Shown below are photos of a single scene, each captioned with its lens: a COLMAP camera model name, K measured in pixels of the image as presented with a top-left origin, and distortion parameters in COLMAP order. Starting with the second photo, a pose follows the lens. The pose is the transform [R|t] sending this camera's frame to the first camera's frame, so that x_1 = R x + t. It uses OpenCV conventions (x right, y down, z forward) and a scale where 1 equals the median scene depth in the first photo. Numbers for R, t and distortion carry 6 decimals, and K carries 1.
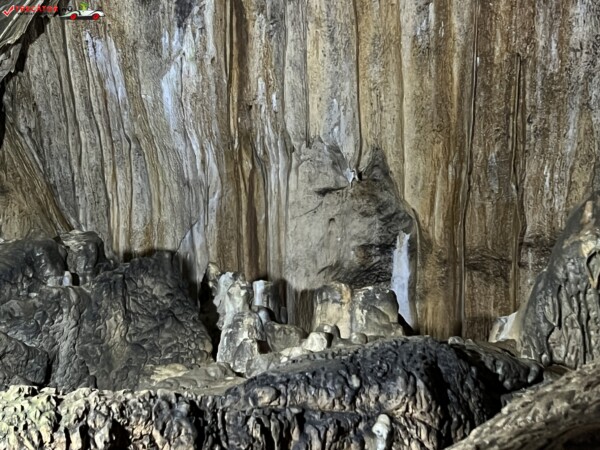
lens RADIAL K [[1334.1, 0, 303.4], [0, 1334.1, 225.1], [0, 0, 1]] dist [0.230054, -0.505864]
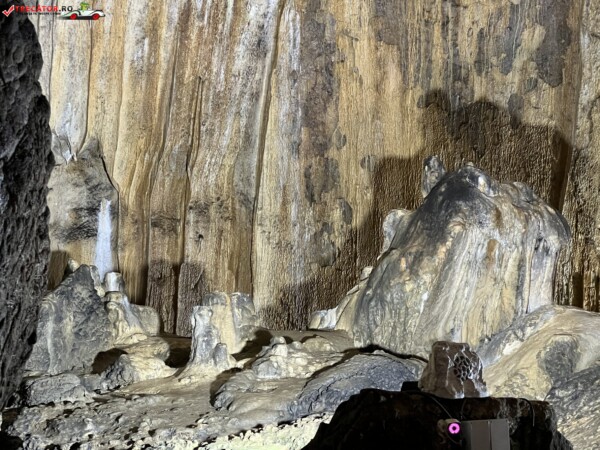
lens RADIAL K [[1322.0, 0, 299.2], [0, 1322.0, 209.3], [0, 0, 1]] dist [-0.025023, 3.662472]
pose [[0.852799, -0.018213, 0.521922, -0.473789], [-0.055953, 0.990453, 0.125987, -0.170239], [-0.519234, -0.136645, 0.843638, -0.233847]]
